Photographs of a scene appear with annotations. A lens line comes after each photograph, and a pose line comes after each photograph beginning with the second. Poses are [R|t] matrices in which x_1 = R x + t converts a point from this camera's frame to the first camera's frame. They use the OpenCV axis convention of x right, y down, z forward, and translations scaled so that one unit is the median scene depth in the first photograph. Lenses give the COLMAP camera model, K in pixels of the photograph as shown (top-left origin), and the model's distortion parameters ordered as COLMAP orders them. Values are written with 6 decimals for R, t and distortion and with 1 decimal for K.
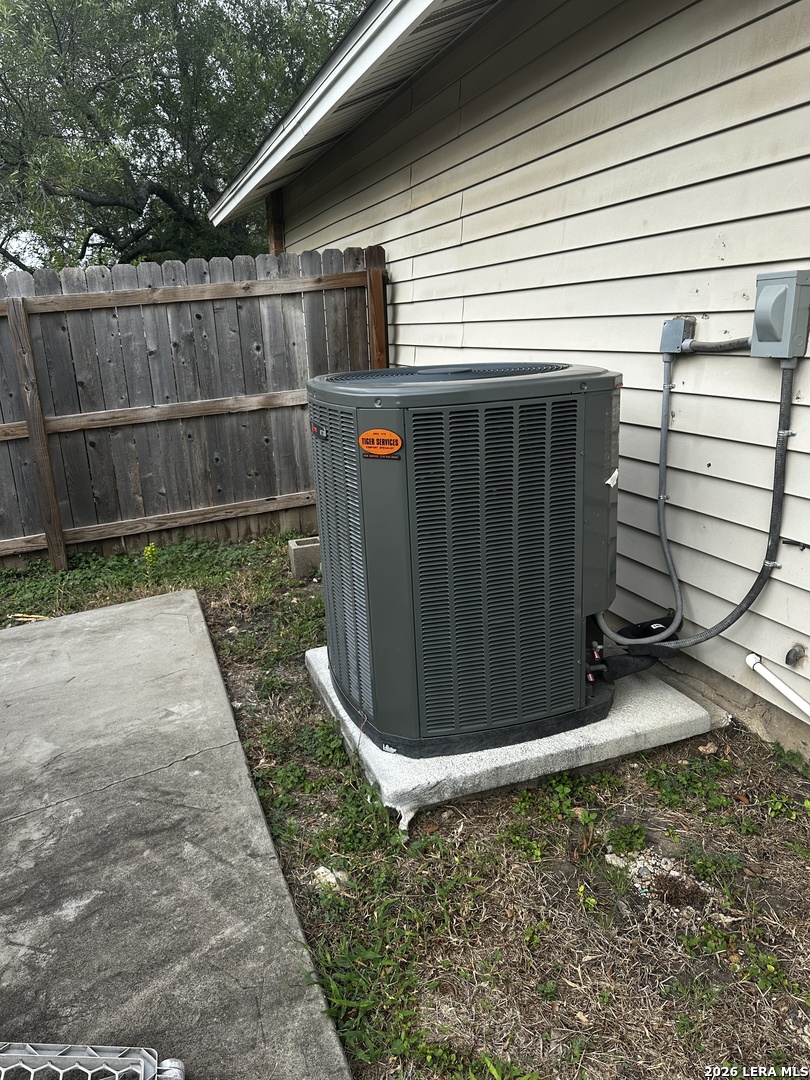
lens RADIAL K [[760.4, 0, 397.1], [0, 760.4, 546.5], [0, 0, 1]] dist [0.048755, -0.031865]
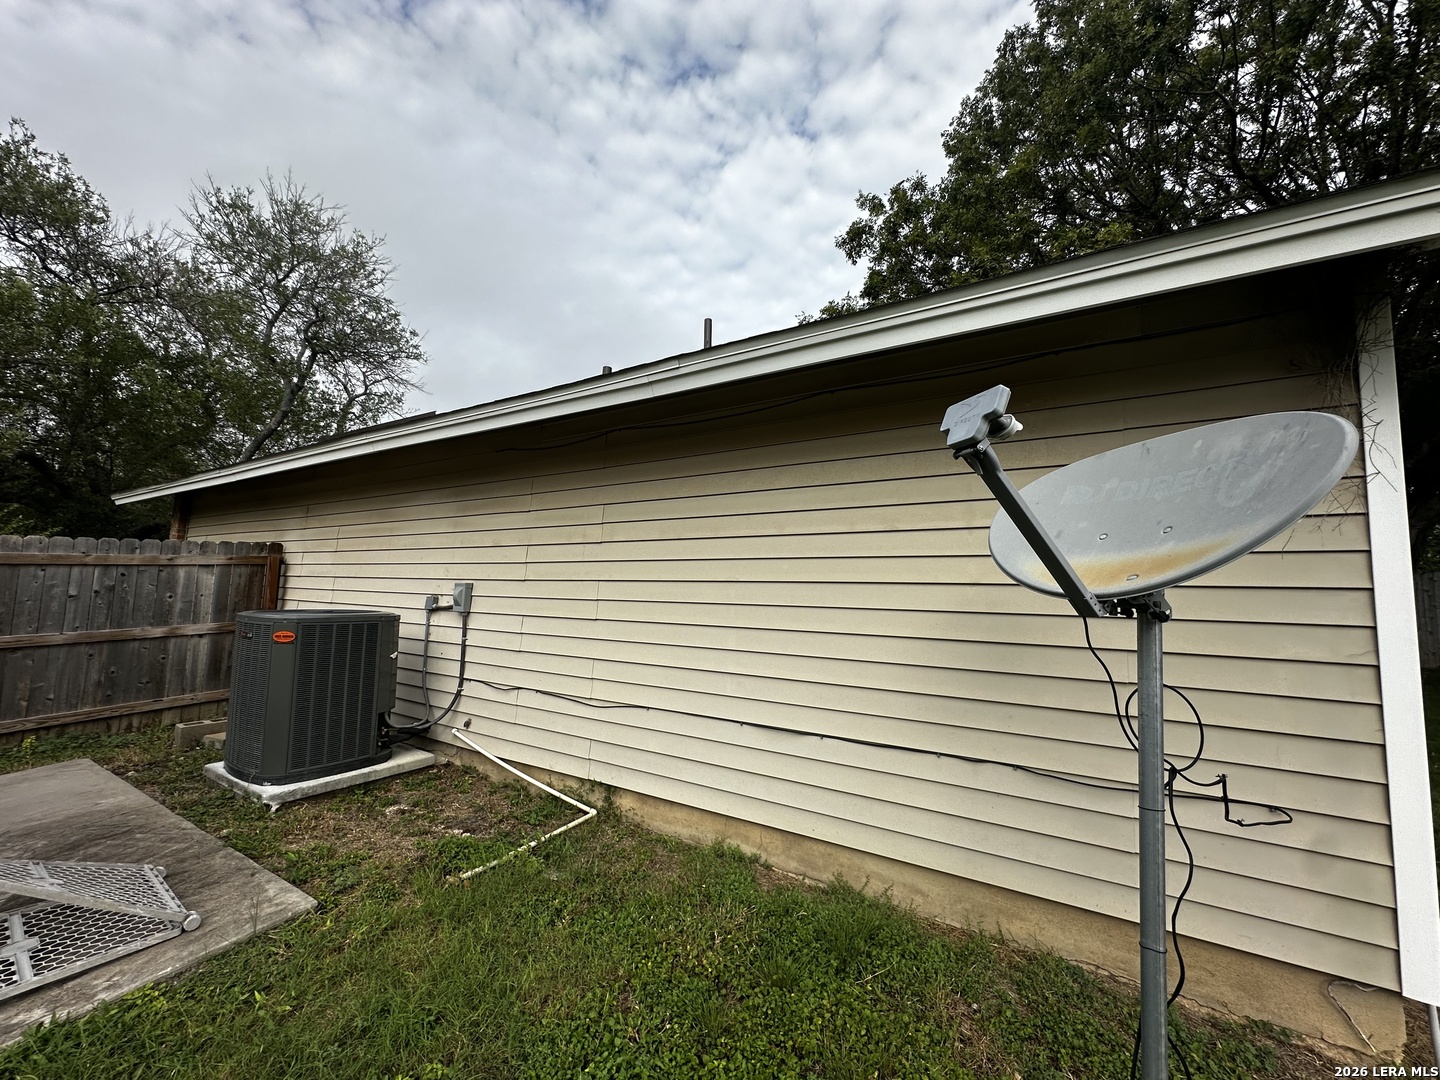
lens RADIAL K [[568.6, 0, 724.8], [0, 568.6, 536.2], [0, 0, 1]] dist [-0.009326, 0.000888]
pose [[0.776014, 0.122706, 0.618665, -0.037680], [0.121086, 0.933662, -0.337065, 0.149265], [-0.618984, 0.336478, 0.709677, -0.556746]]
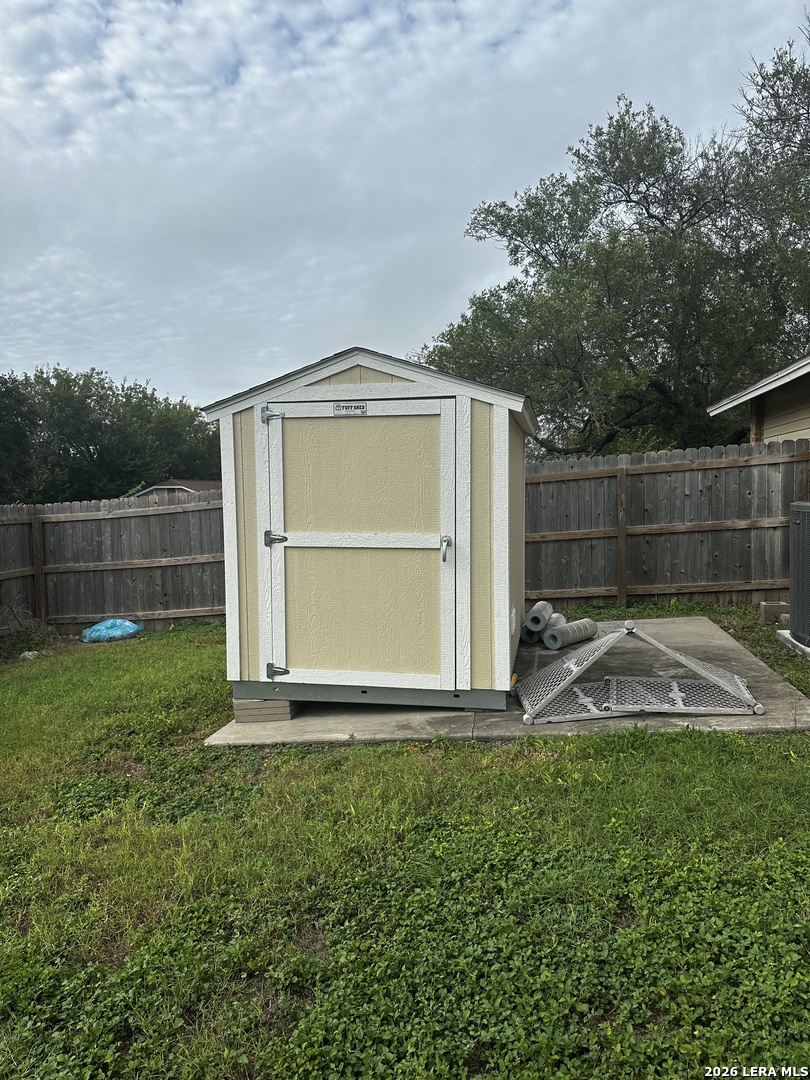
lens RADIAL K [[760.4, 0, 412.0], [0, 760.4, 547.9], [0, 0, 1]] dist [0.048755, -0.031865]
pose [[0.862383, 0.059675, -0.502727, 0.042126], [-0.154400, 0.976721, -0.148920, 0.252901], [0.482137, 0.206047, 0.851521, -0.878322]]
